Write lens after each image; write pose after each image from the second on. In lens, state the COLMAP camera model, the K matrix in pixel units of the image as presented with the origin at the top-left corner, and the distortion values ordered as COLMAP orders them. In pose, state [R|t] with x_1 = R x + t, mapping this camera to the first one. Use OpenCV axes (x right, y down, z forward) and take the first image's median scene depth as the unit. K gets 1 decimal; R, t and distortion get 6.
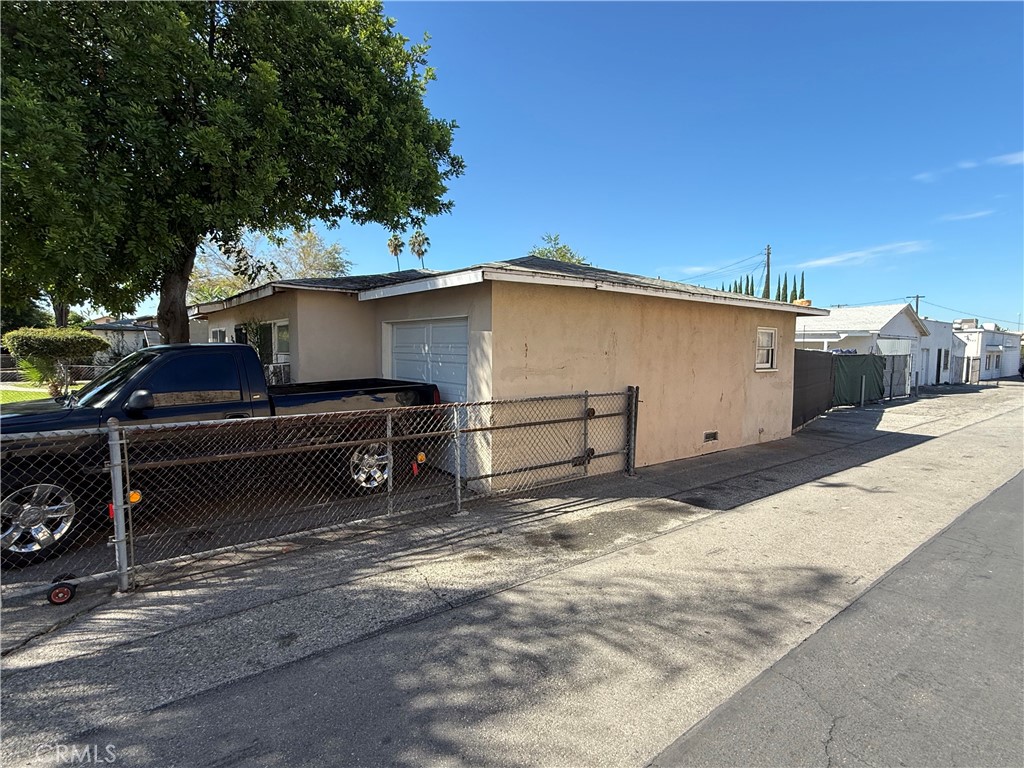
lens RADIAL K [[519.1, 0, 512.0], [0, 519.1, 384.0], [0, 0, 1]] dist [-0.001196, -0.000047]
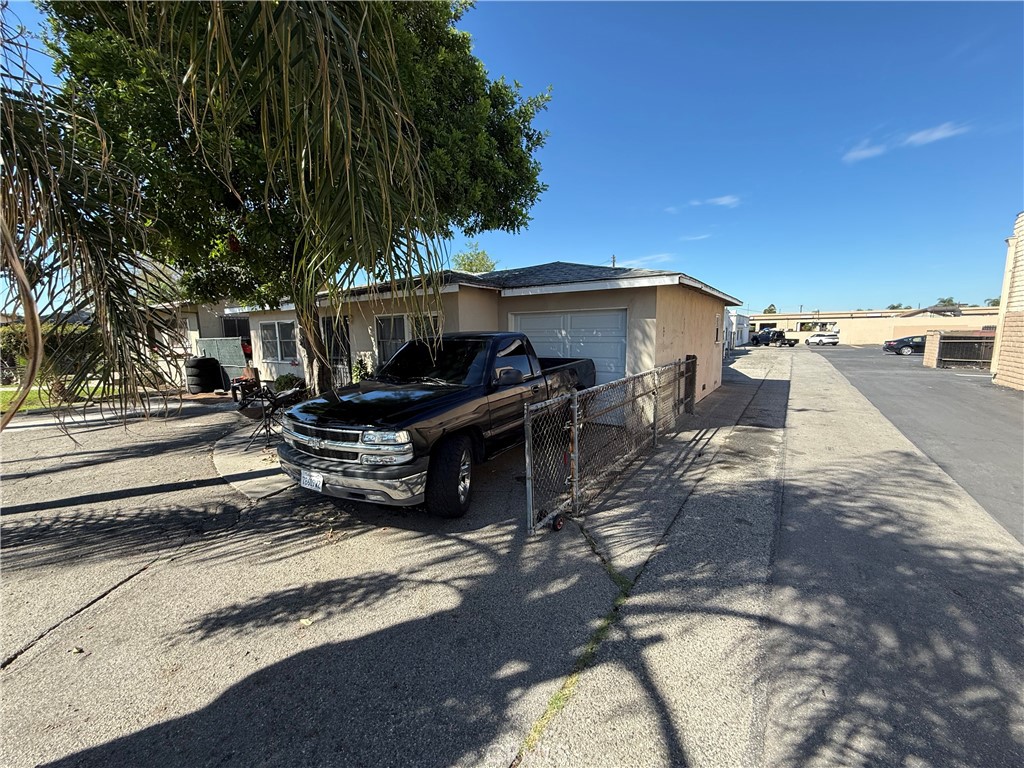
lens RADIAL K [[410.2, 0, 512.0], [0, 410.2, 384.0], [0, 0, 1]] dist [0.002676, 0.000207]
pose [[0.955538, -0.059864, 0.288727, -0.725178], [0.043601, 0.997096, 0.062439, -0.010389], [-0.291627, -0.047075, 0.955373, 0.030336]]
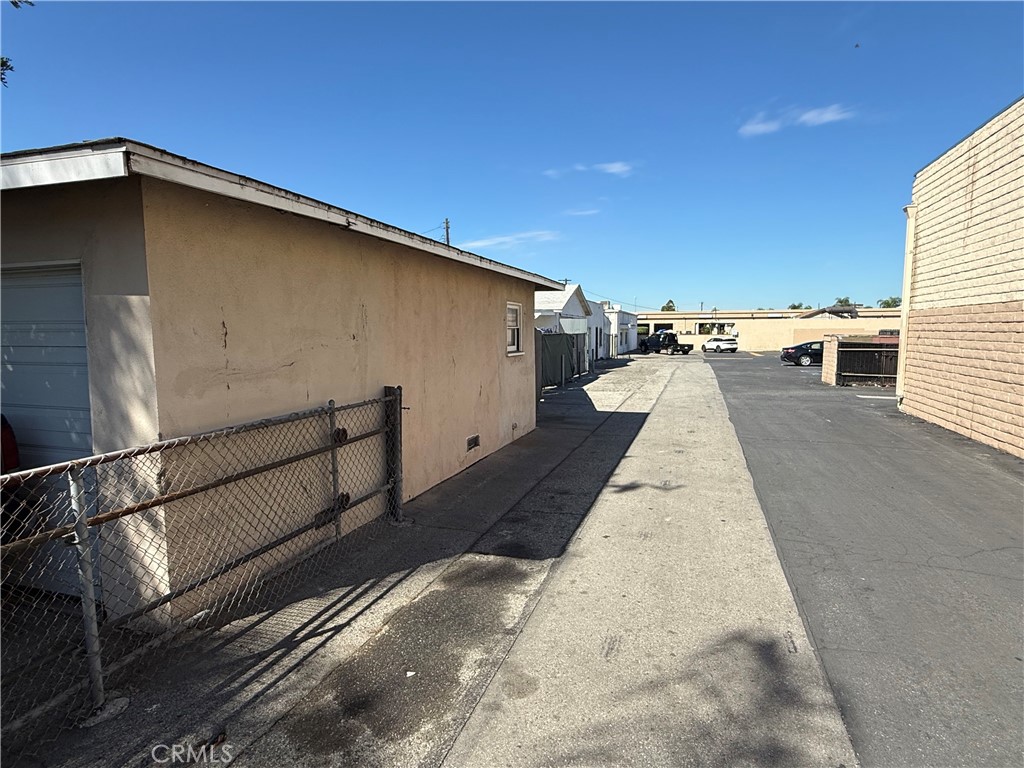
lens RADIAL K [[582.5, 0, 512.2], [0, 582.5, 388.1], [0, 0, 1]] dist [-0.001290, -0.000061]
pose [[0.831303, -0.068128, 0.551629, -0.059962], [0.051761, 0.997636, 0.045207, -0.023534], [-0.553404, -0.009028, 0.832864, 0.360542]]
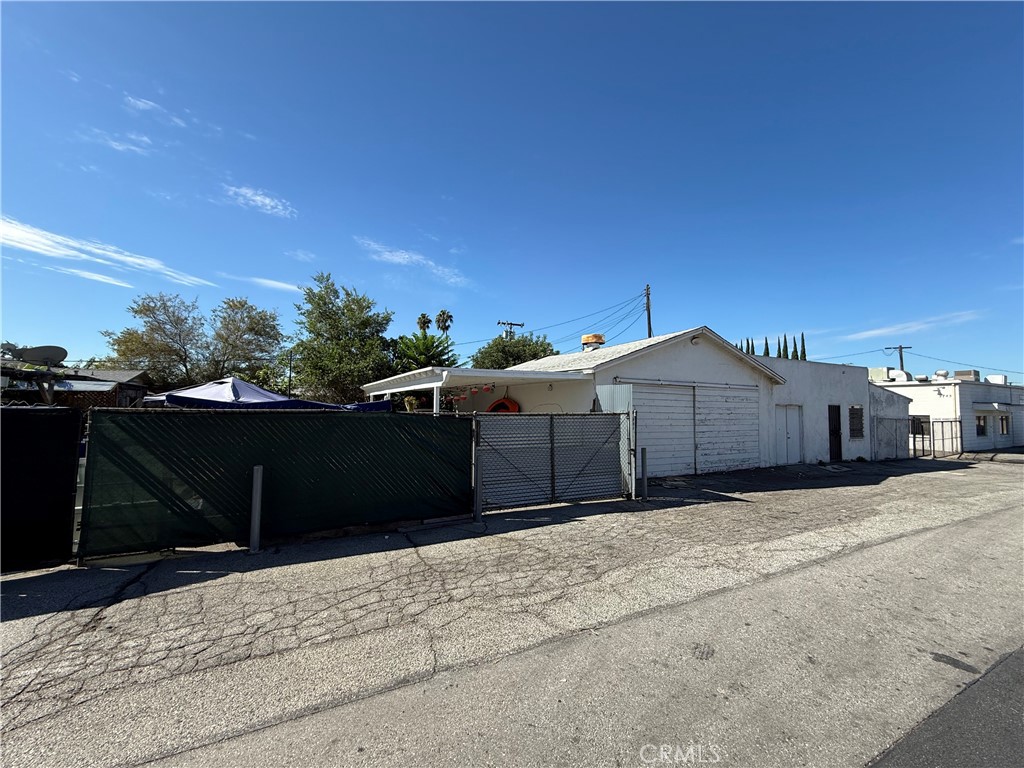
lens RADIAL K [[410.2, 0, 512.0], [0, 410.2, 384.0], [0, 0, 1]] dist [0.002676, 0.000207]
pose [[0.981490, -0.008443, -0.191328, 2.644240], [-0.016152, 0.991819, -0.126628, -0.118453], [0.190832, 0.127374, 0.973324, 2.125169]]
